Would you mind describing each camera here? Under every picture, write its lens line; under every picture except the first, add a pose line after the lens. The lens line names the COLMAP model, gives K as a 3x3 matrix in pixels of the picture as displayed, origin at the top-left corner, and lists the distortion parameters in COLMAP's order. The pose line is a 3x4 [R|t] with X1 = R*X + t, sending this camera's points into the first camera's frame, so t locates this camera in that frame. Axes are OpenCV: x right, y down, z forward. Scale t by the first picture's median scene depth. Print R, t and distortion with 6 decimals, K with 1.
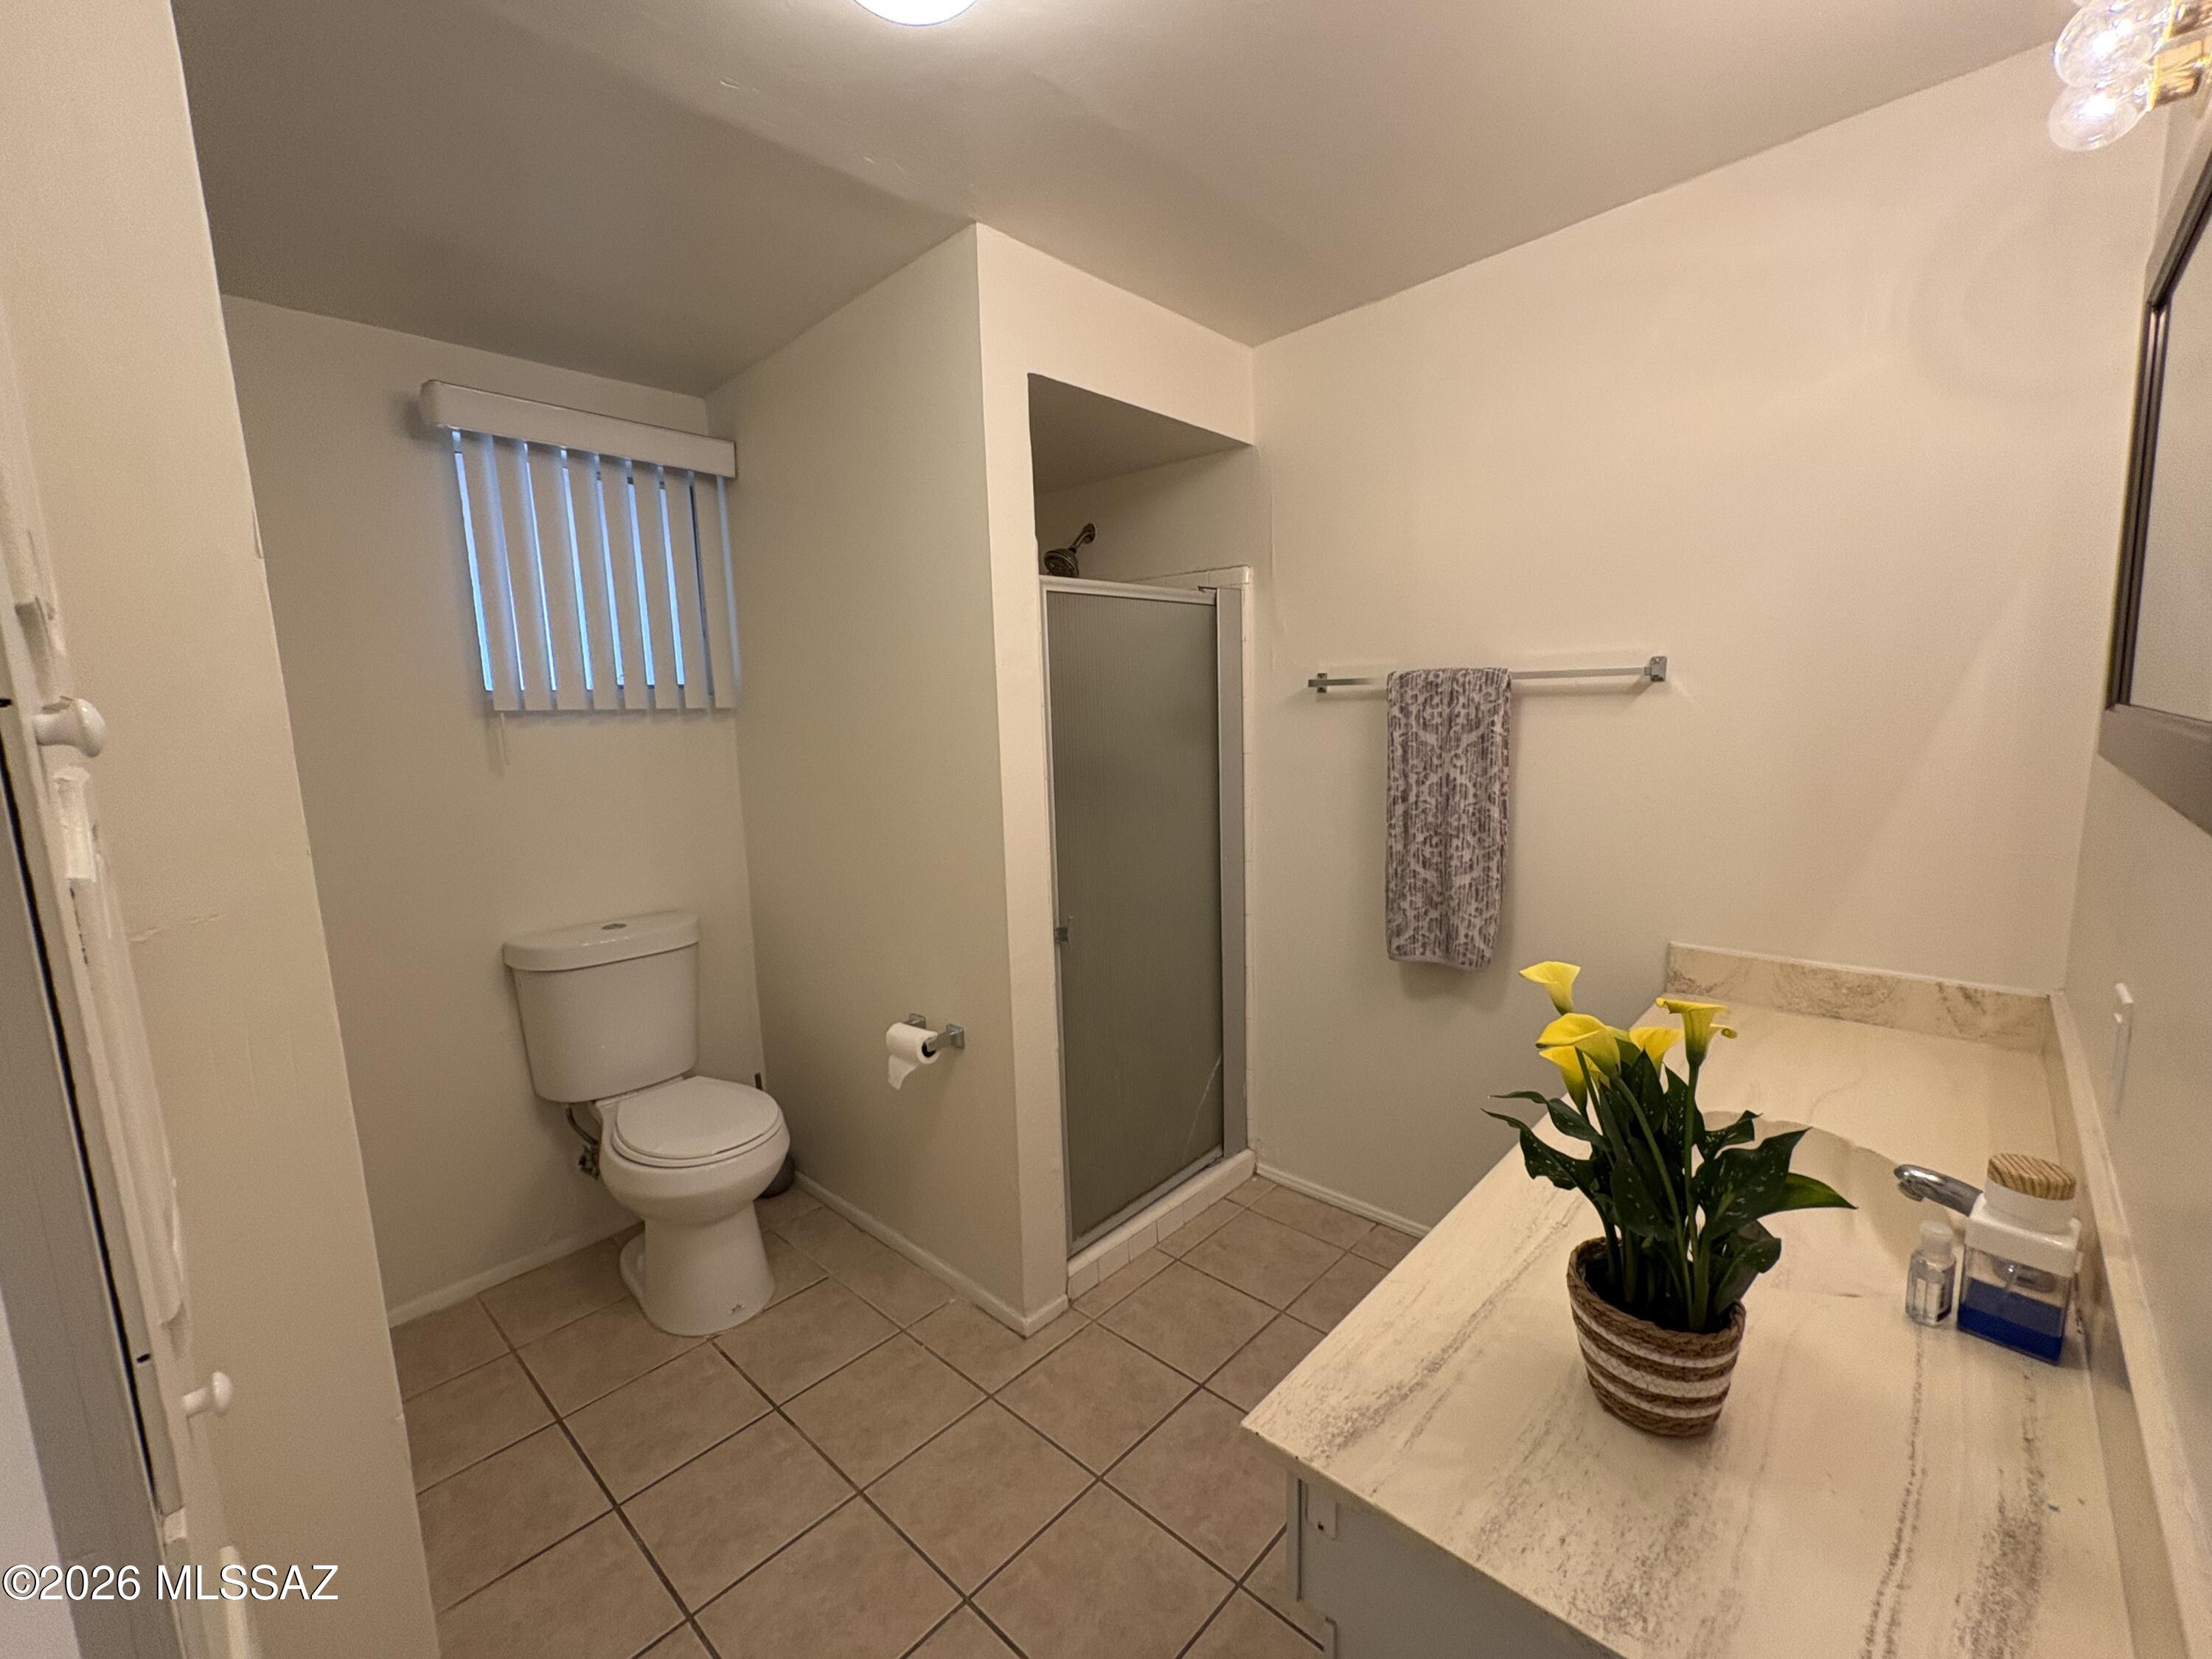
lens RADIAL K [[913.2, 0, 1100.7], [0, 913.2, 831.6], [0, 0, 1]] dist [-0.000229, 0.000149]
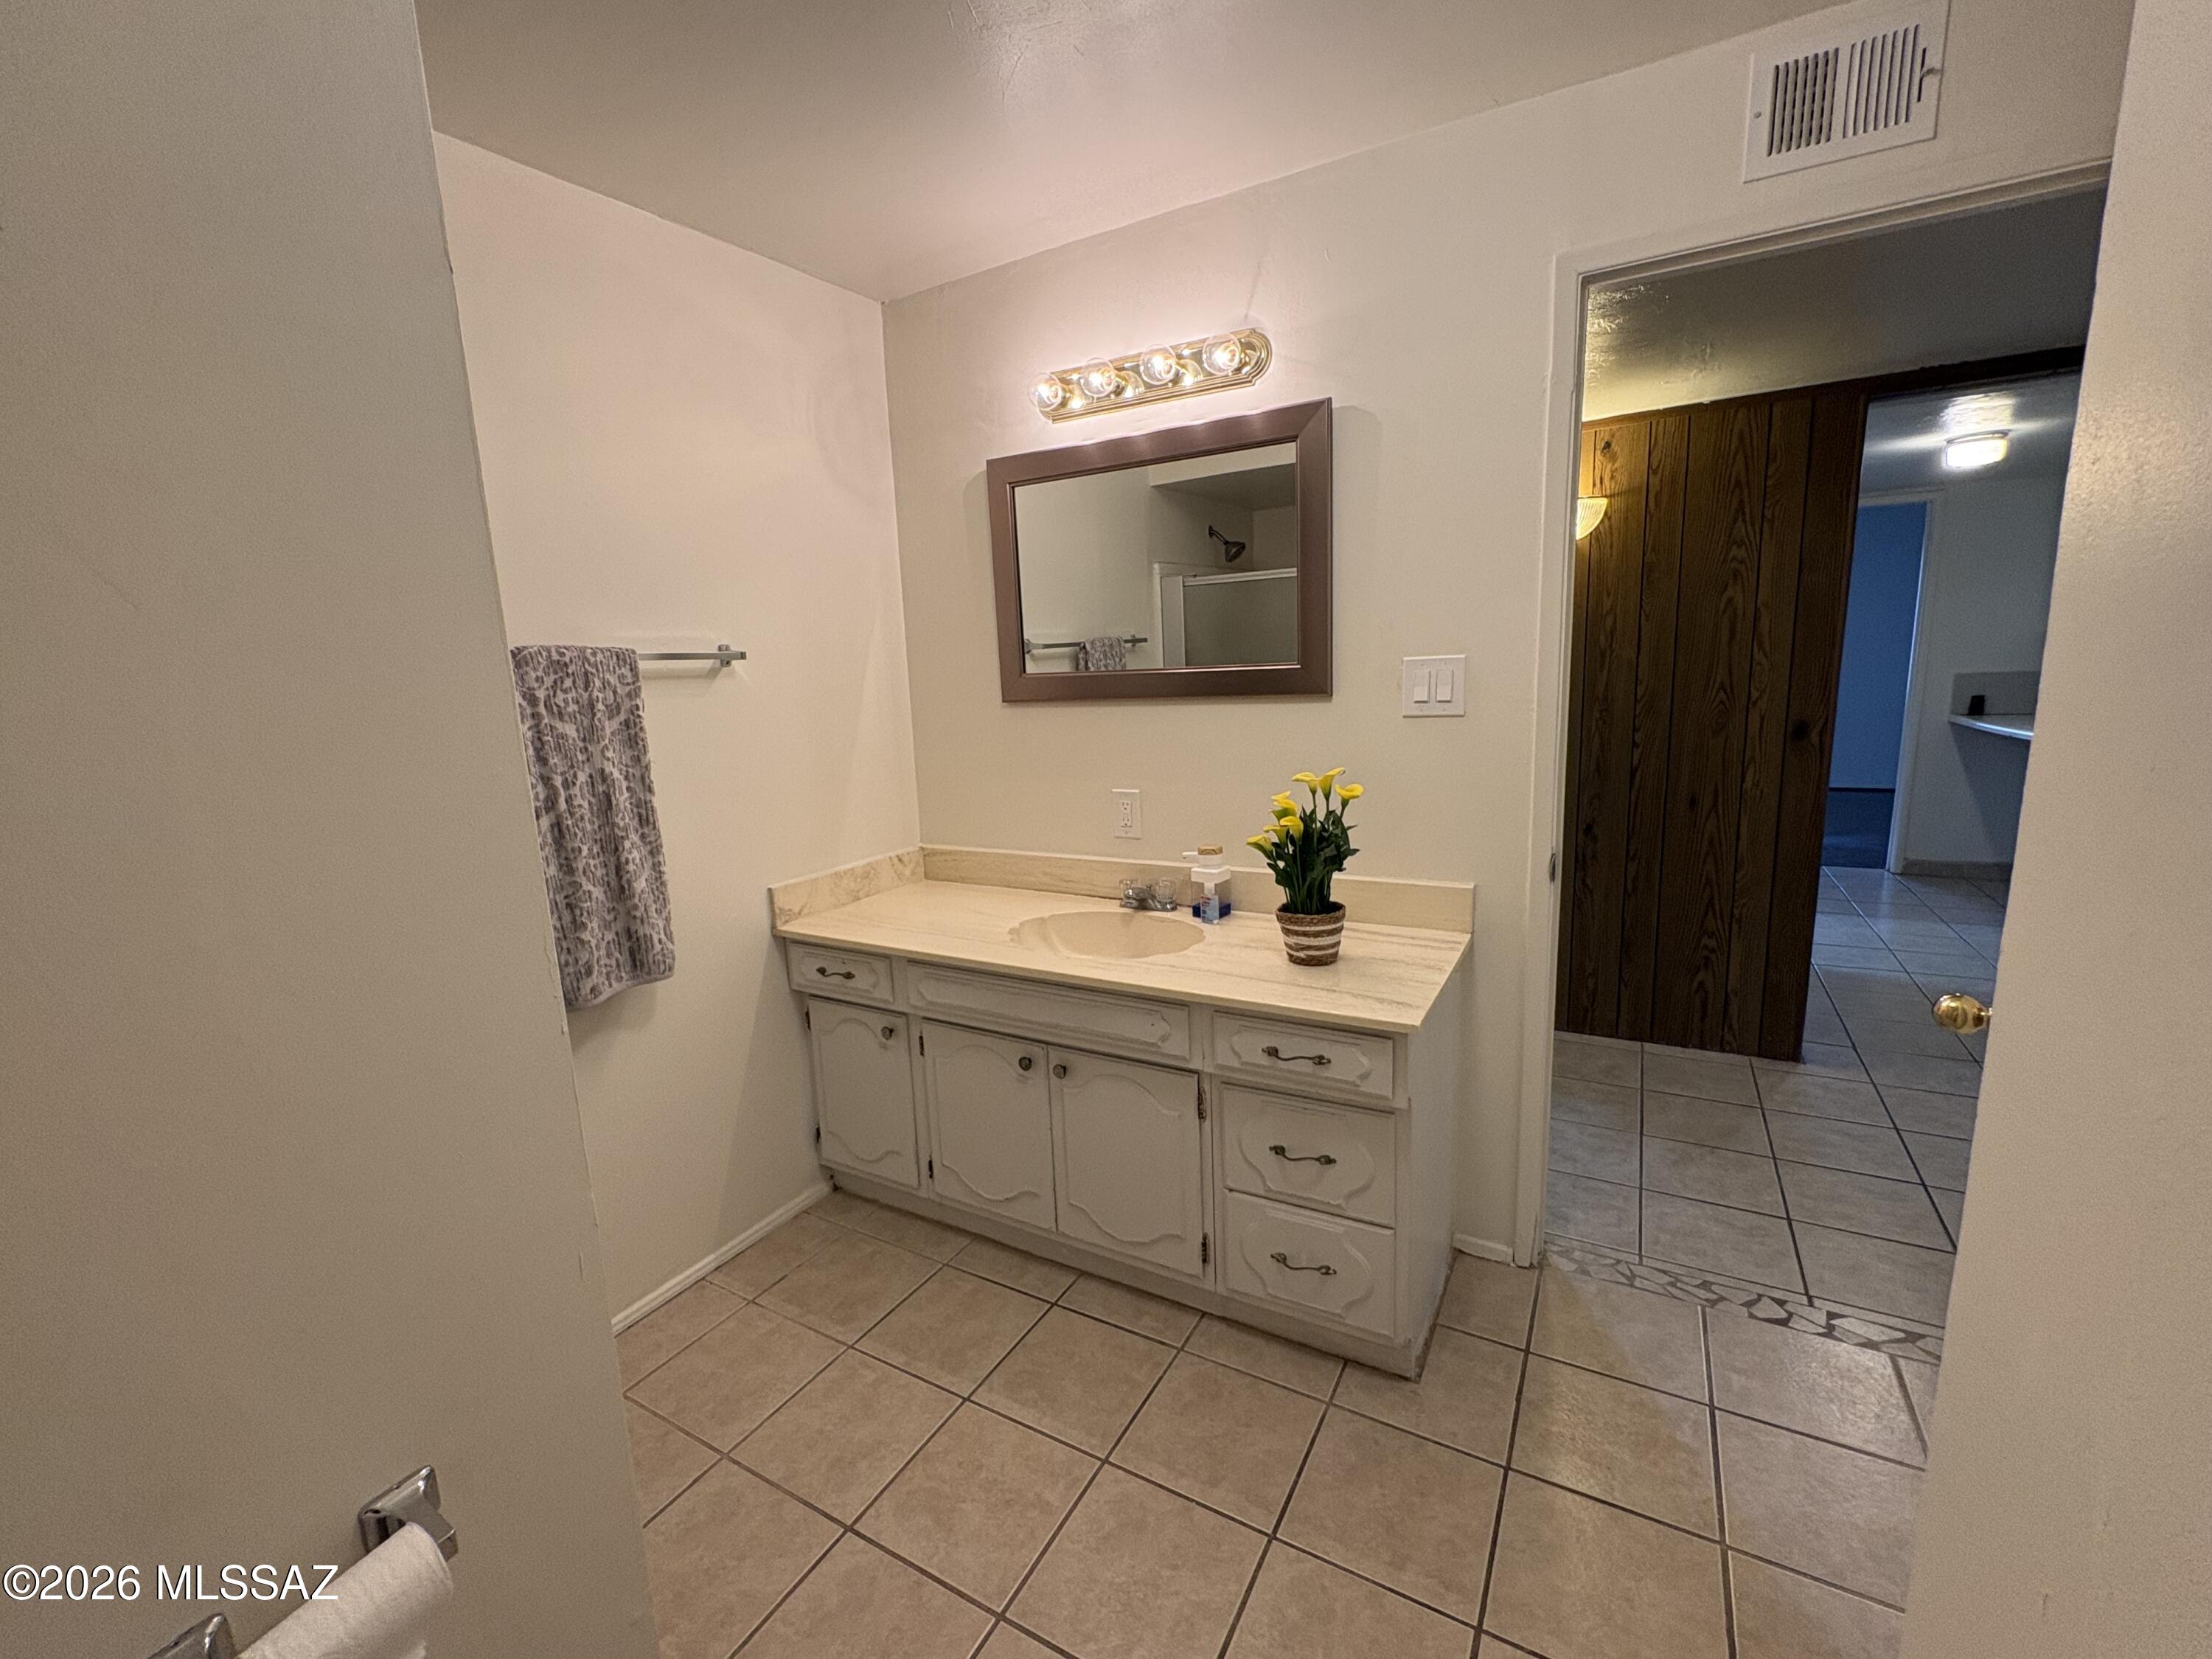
lens RADIAL K [[913.2, 0, 1104.2], [0, 913.2, 828.5], [0, 0, 1]] dist [-0.000229, 0.000149]
pose [[-0.216135, -0.130844, 0.967556, -0.563292], [0.183807, 0.967808, 0.171938, -0.069999], [-0.958906, 0.215006, -0.185128, 0.722559]]
